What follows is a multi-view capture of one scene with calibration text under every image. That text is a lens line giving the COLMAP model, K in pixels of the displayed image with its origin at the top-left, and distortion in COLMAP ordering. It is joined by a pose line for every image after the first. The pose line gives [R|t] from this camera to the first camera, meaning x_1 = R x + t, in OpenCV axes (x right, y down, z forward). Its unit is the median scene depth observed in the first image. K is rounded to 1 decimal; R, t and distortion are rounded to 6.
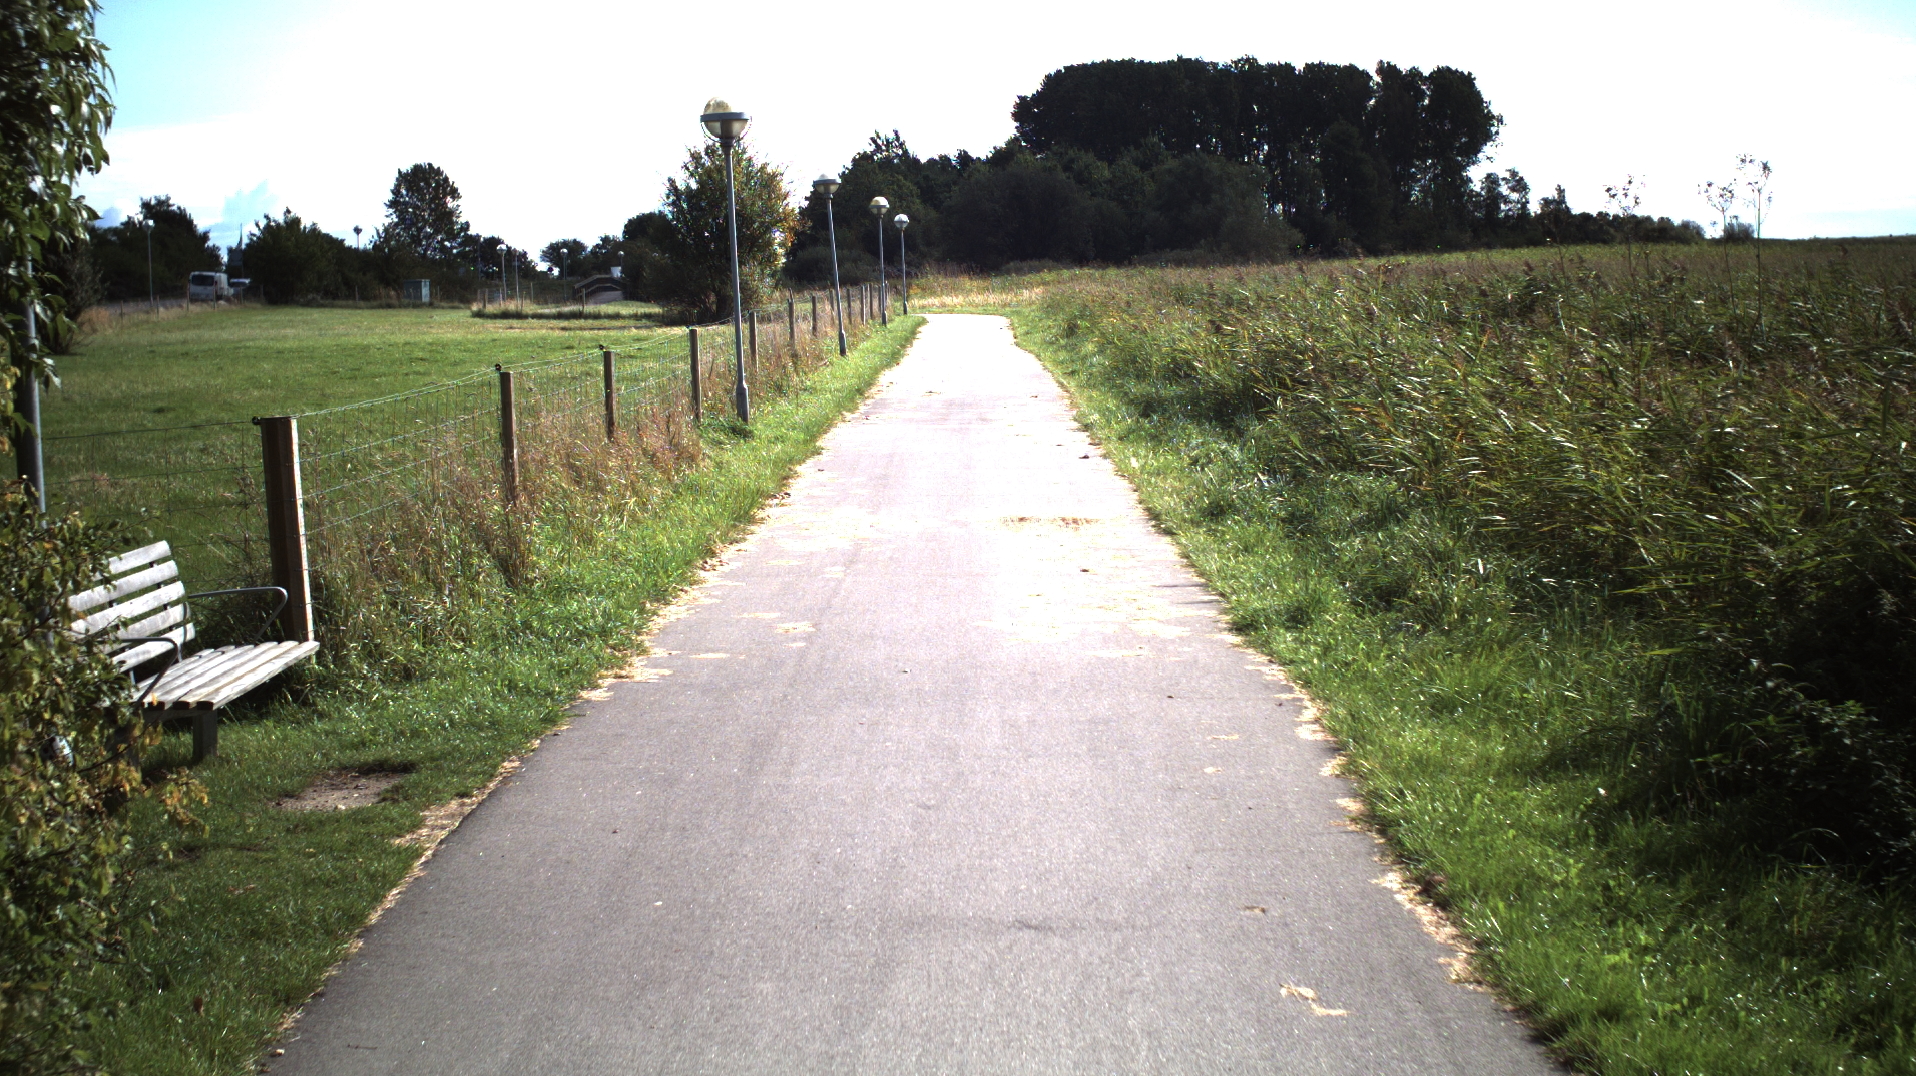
lens RADIAL K [[3401.0, 0, 958.0], [0, 3401.0, 538.0], [0, 0, 1]] dist [-0.322752, 0.555979]
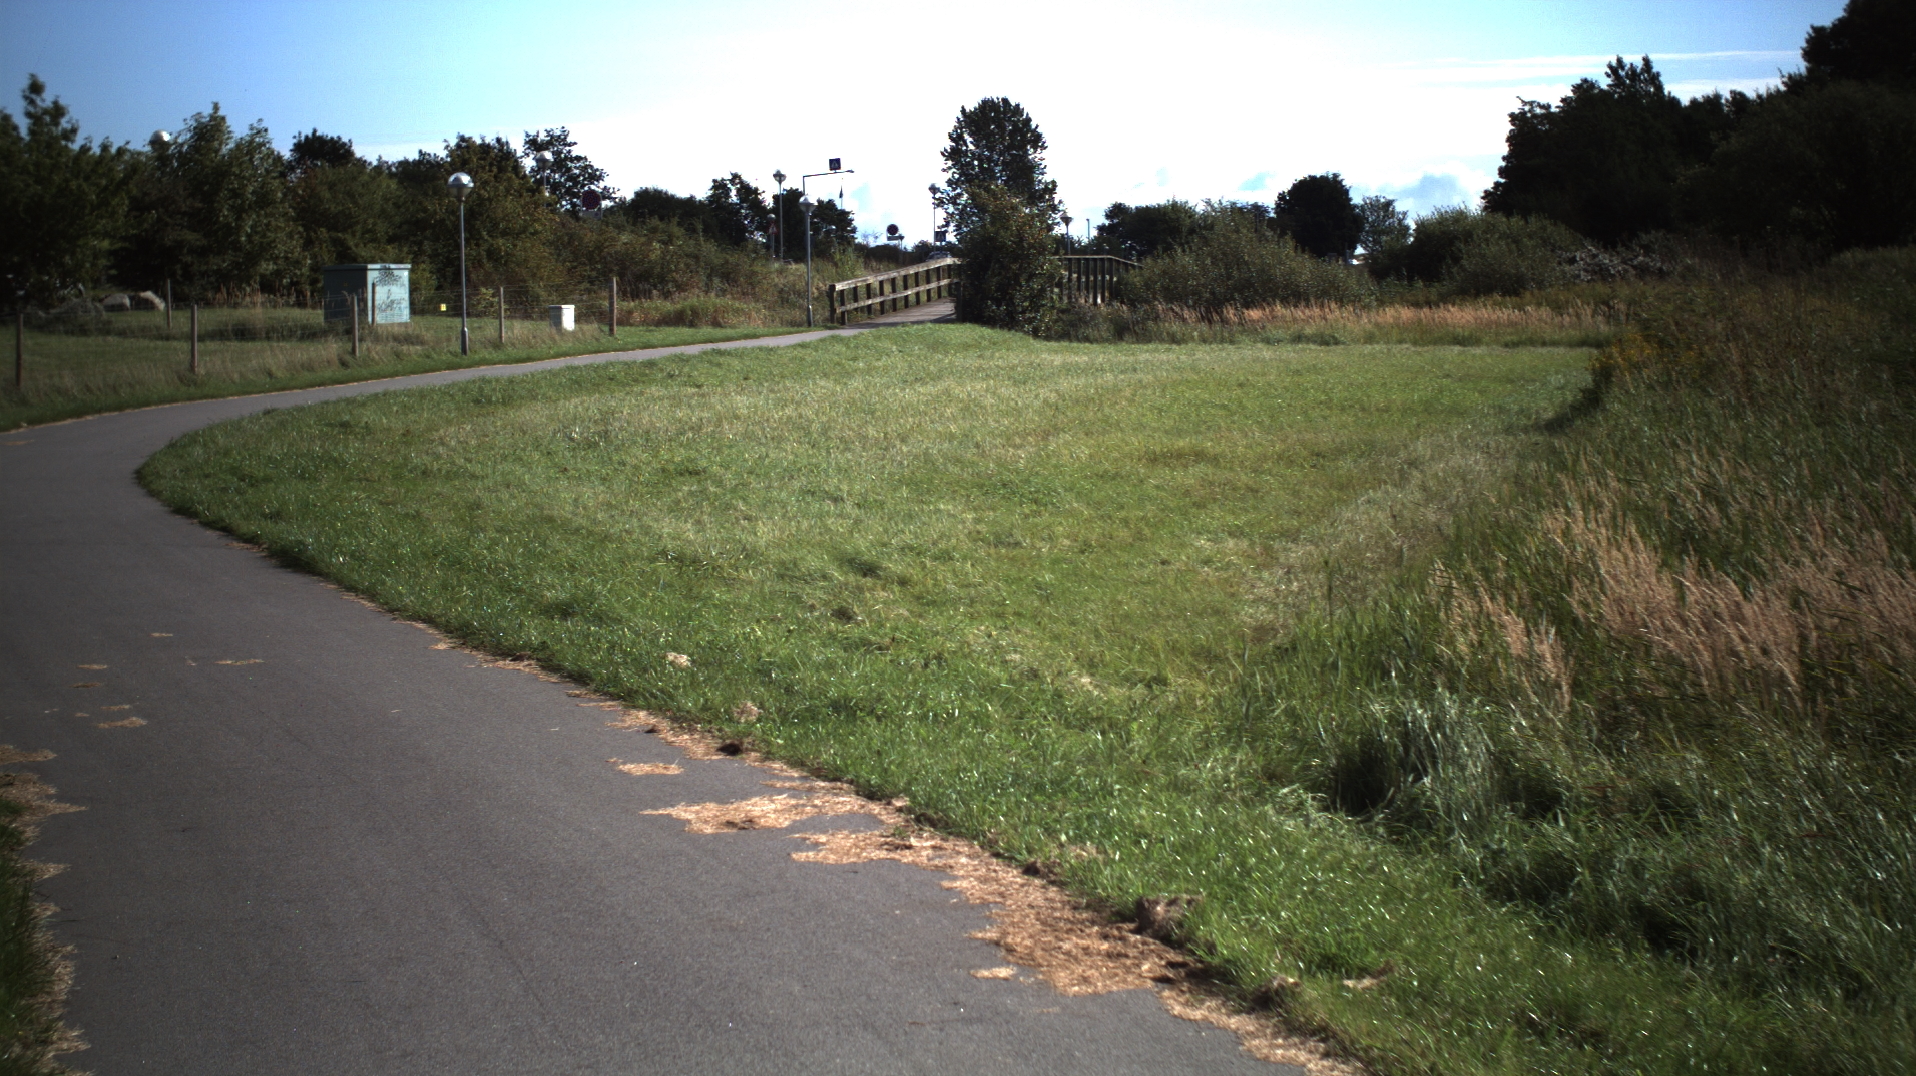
lens RADIAL K [[3401.0, 0, 958.0], [0, 3401.0, 538.0], [0, 0, 1]] dist [-0.322752, 0.555979]
pose [[0.975278, 0.030443, -0.218873, -0.003937], [-0.029216, 0.999534, 0.008839, -0.035305], [0.219040, -0.002226, 0.975713, 0.443812]]
